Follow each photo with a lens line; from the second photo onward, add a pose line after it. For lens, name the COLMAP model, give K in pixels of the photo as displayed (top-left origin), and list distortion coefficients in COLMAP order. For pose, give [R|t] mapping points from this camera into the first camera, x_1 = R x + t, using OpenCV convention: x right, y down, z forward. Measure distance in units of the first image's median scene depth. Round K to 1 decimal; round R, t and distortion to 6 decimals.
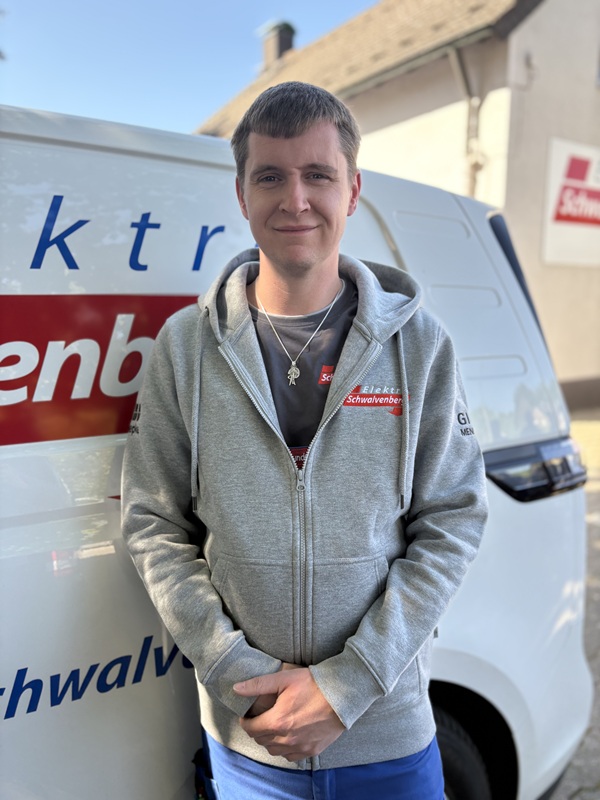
lens RADIAL K [[603.1, 0, 300.0], [0, 603.1, 400.0], [0, 0, 1]] dist [0.004966, -0.002090]
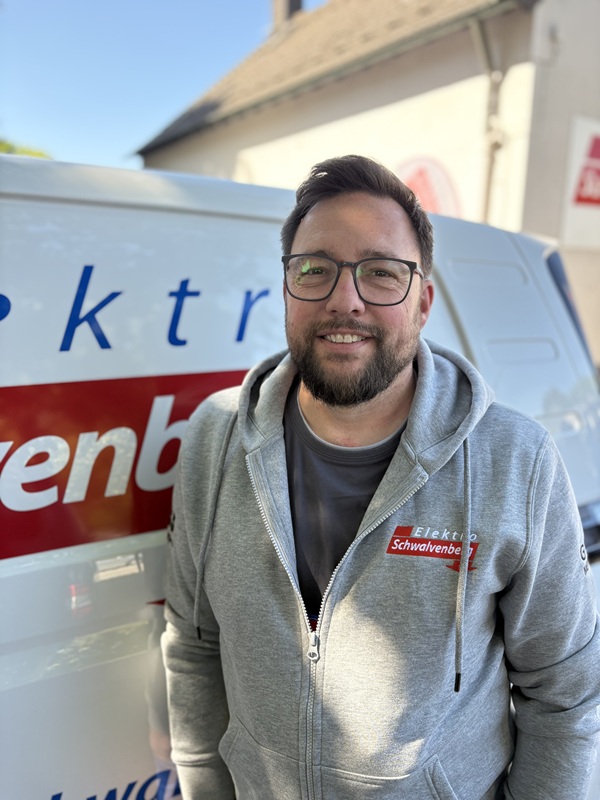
lens RADIAL K [[605.7, 0, 302.0], [0, 605.7, 400.9], [0, 0, 1]] dist [0.003982, -0.010972]
pose [[0.999910, 0.013425, -0.000870, -0.060255], [-0.013363, 0.998596, 0.051263, -0.138012], [0.001557, -0.051247, 0.998685, 0.071469]]
